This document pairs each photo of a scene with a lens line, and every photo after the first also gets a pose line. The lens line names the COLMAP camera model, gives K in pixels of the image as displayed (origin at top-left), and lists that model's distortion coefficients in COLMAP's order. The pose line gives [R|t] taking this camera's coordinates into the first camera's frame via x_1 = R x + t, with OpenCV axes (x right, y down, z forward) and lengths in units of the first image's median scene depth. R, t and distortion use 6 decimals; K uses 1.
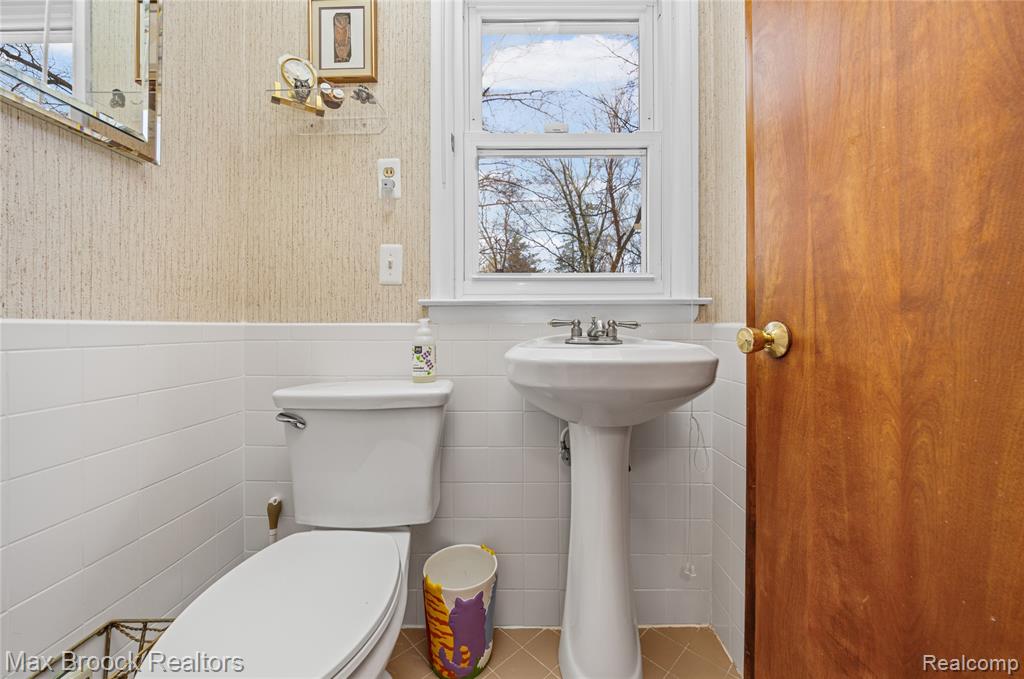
lens RADIAL K [[382.4, 0, 514.2], [0, 382.4, 334.8], [0, 0, 1]] dist [0.000693, 0.000003]
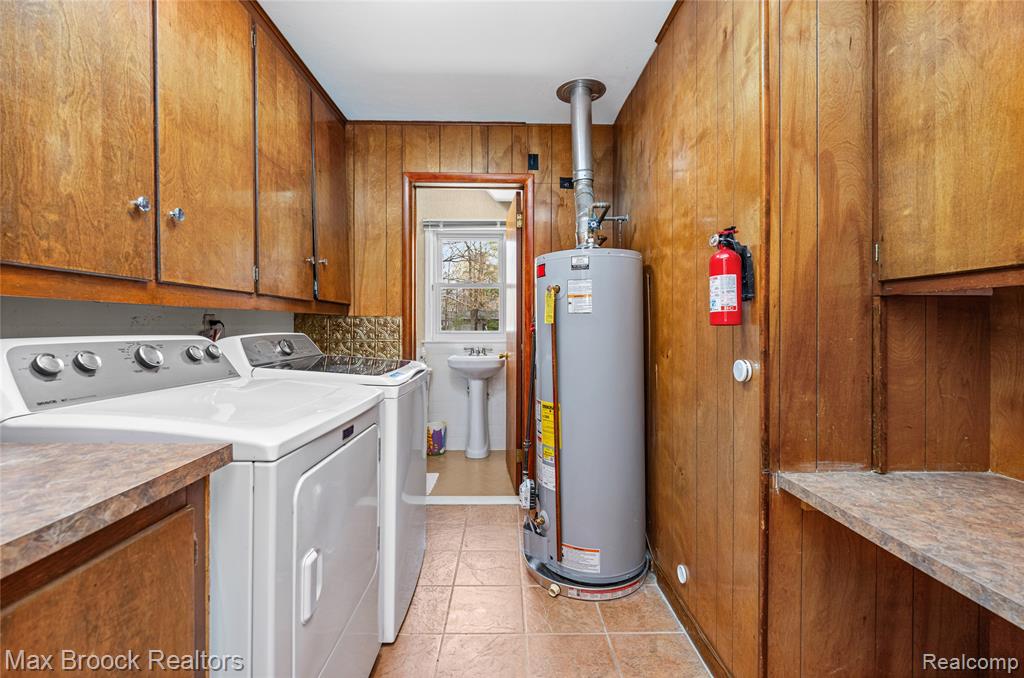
lens RADIAL K [[432.0, 0, 511.9], [0, 432.0, 332.1], [0, 0, 1]] dist [-0.000797, -0.000648]
pose [[0.999297, -0.002218, 0.037417, 0.348379], [0.002280, 0.999996, -0.001622, -0.155859], [-0.037413, 0.001706, 0.999298, -2.485376]]
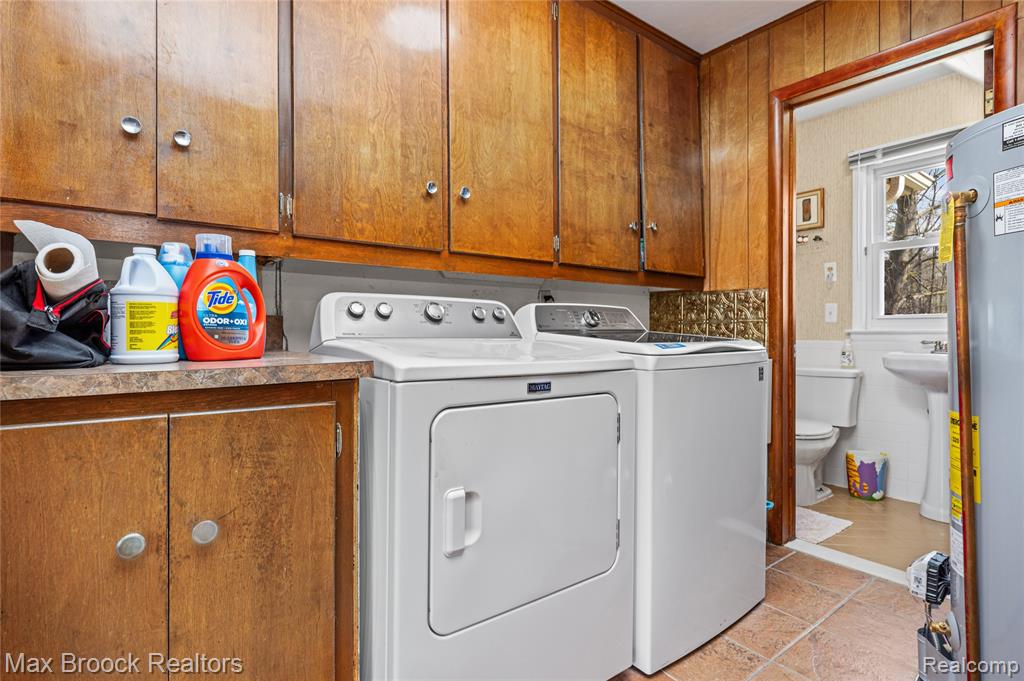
lens RADIAL K [[506.6, 0, 516.4], [0, 506.6, 336.6], [0, 0, 1]] dist [0.002426, 0.000032]
pose [[0.634749, 0.002381, -0.772715, 0.768764], [-0.006113, 0.999979, -0.001941, -0.039685], [0.772694, 0.005955, 0.634750, -2.204664]]
